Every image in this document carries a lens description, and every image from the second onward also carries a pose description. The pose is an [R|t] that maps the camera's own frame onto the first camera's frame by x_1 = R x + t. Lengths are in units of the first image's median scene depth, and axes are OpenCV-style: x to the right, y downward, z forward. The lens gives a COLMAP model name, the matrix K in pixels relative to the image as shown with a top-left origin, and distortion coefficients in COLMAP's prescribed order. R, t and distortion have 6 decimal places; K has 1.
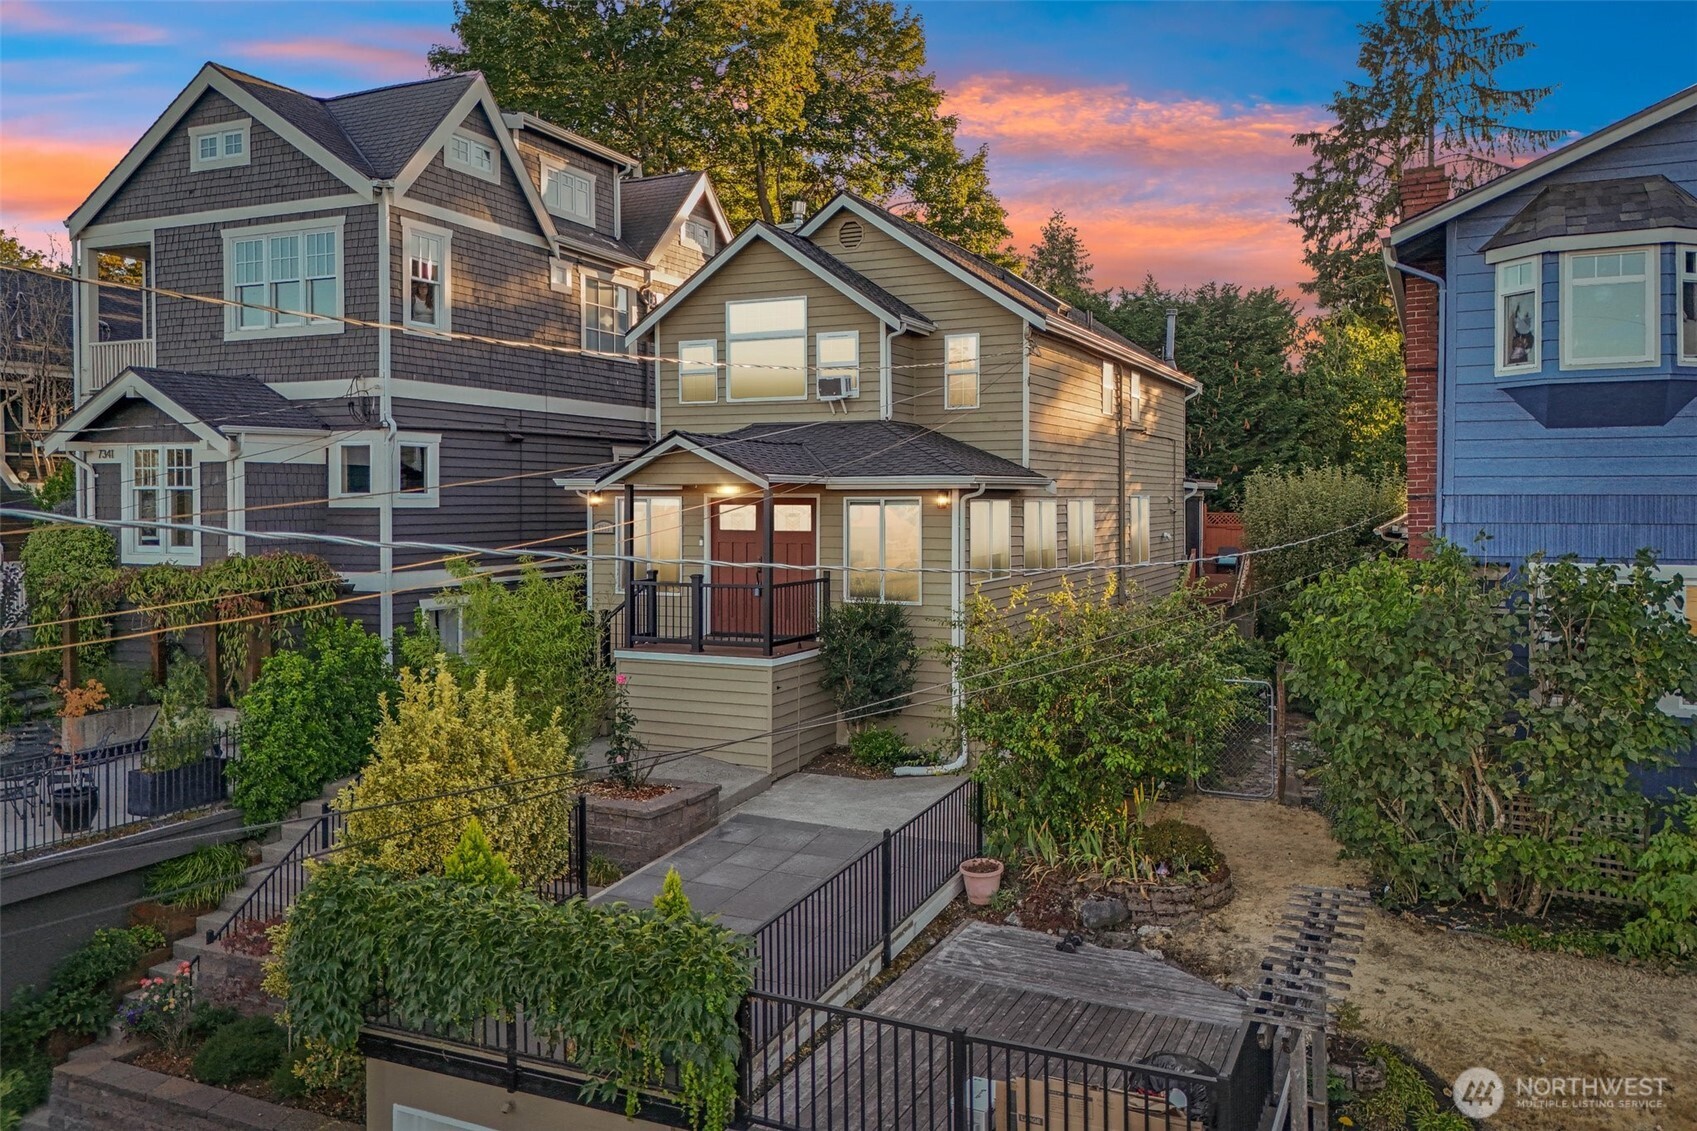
lens RADIAL K [[1290.0, 0, 853.2], [0, 1290.0, 512.4], [0, 0, 1]] dist [0.006286, -0.002316]
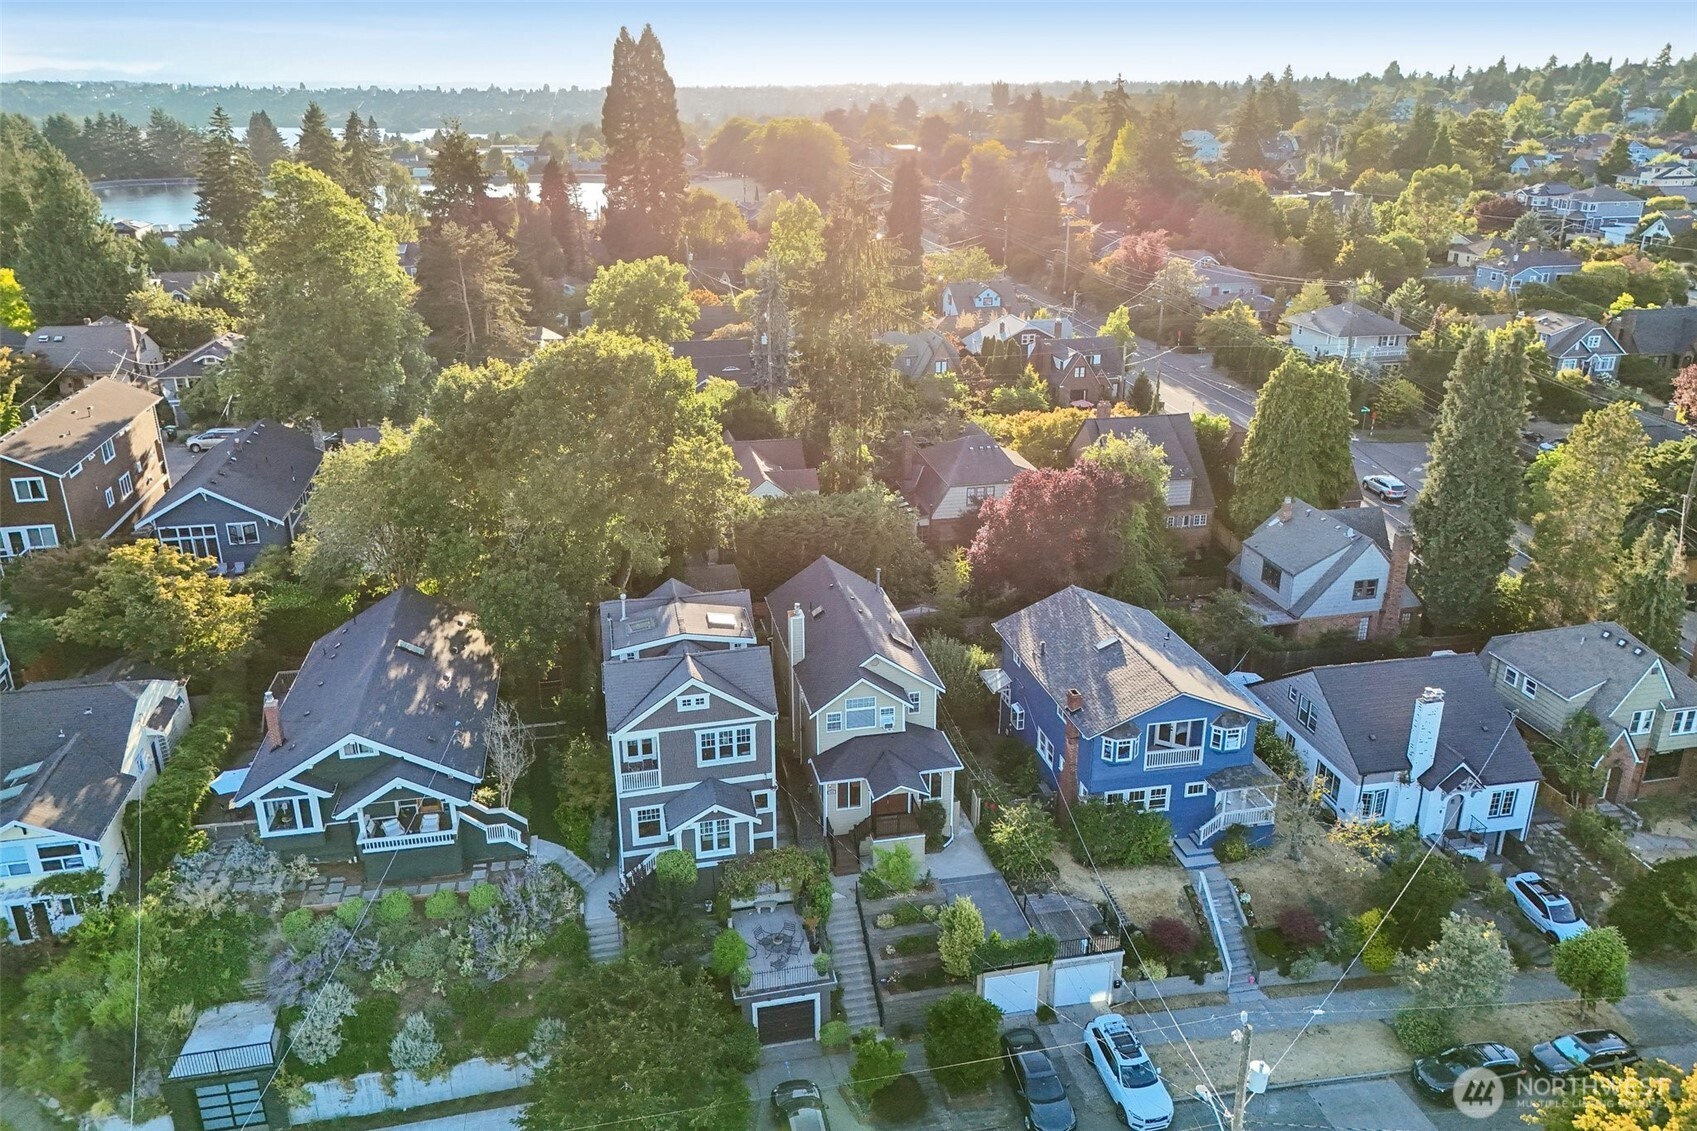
lens RADIAL K [[1268.5, 0, 848.5], [0, 1268.5, 565.5], [0, 0, 1]] dist [0.015194, -0.002249]
pose [[0.794933, -0.217969, 0.566190, -1.723963], [0.002984, 0.934626, 0.355619, -1.535592], [-0.606691, -0.281003, 0.743615, -1.077394]]
